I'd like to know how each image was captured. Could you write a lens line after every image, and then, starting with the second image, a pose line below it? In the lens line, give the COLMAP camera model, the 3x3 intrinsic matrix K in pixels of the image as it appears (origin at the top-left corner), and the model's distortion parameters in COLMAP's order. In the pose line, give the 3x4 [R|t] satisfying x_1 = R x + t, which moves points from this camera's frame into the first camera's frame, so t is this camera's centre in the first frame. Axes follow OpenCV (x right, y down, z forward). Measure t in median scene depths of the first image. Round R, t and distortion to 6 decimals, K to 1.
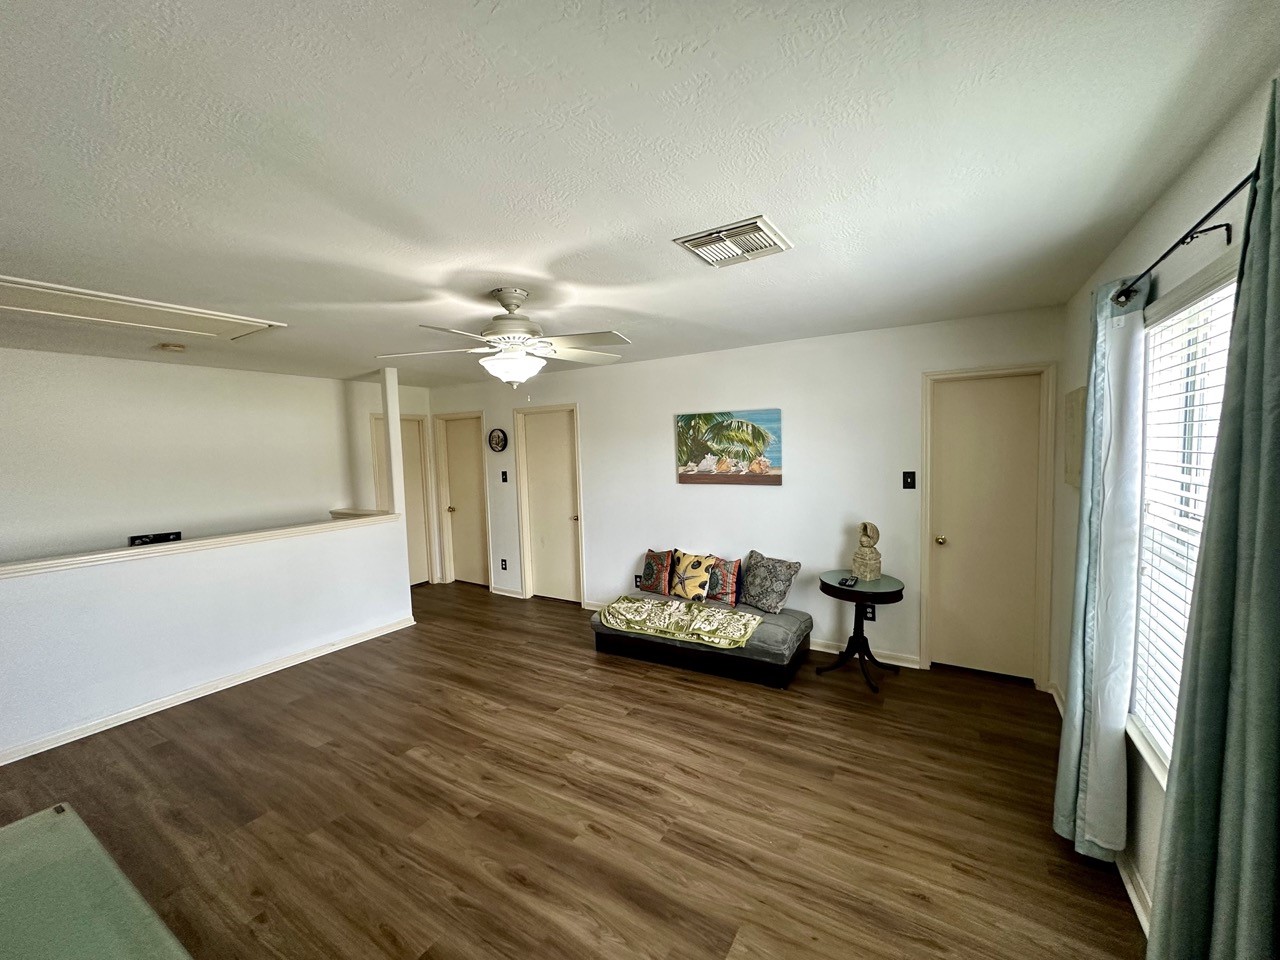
lens RADIAL K [[509.3, 0, 640.0], [0, 509.3, 480.0], [0, 0, 1]] dist [-0.001534, 0.000280]
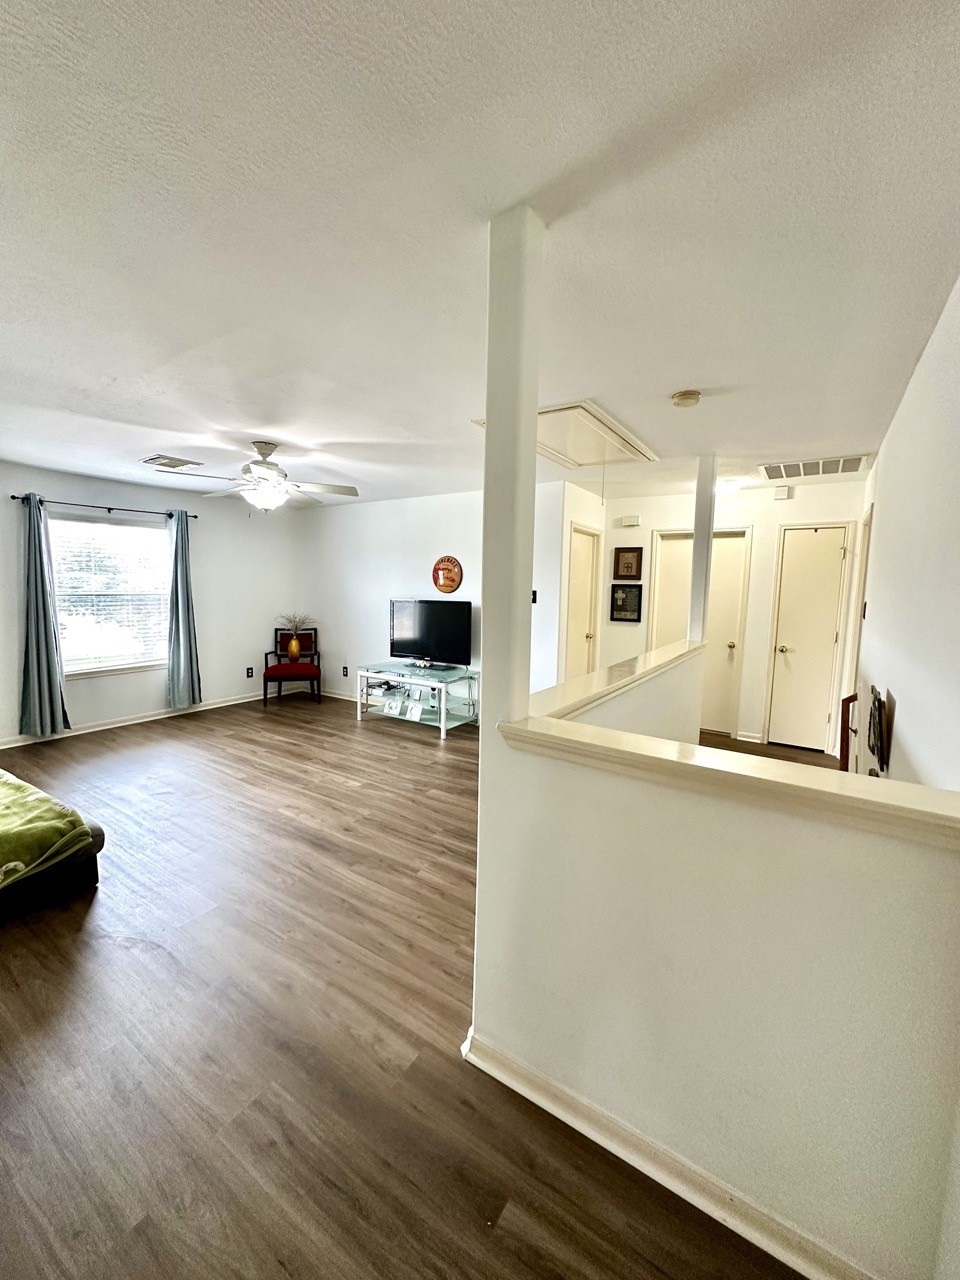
lens RADIAL K [[509.3, 0, 480.0], [0, 509.3, 640.0], [0, 0, 1]] dist [-0.001534, 0.000280]
pose [[-0.999502, 0.007958, 0.030532, -0.549185], [0.013140, 0.984746, 0.173502, -0.045289], [-0.028685, 0.173817, -0.984360, 1.512209]]
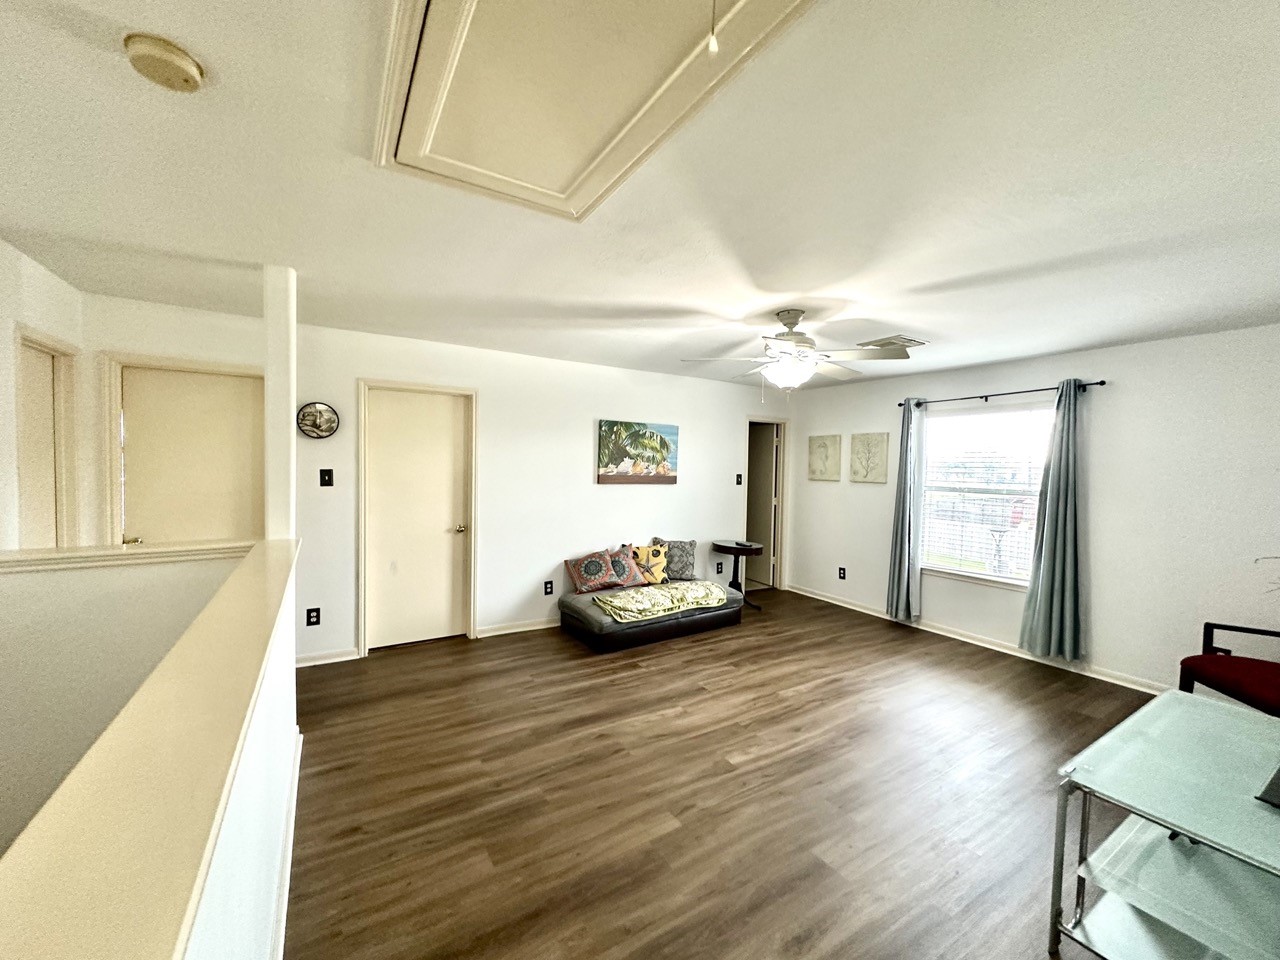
lens RADIAL K [[509.3, 0, 640.0], [0, 509.3, 480.0], [0, 0, 1]] dist [-0.001534, 0.000280]
pose [[0.445816, 0.011023, 0.895057, -0.915975], [0.022633, 0.999466, -0.023582, 0.028425], [-0.894839, 0.030771, 0.445328, 0.488811]]
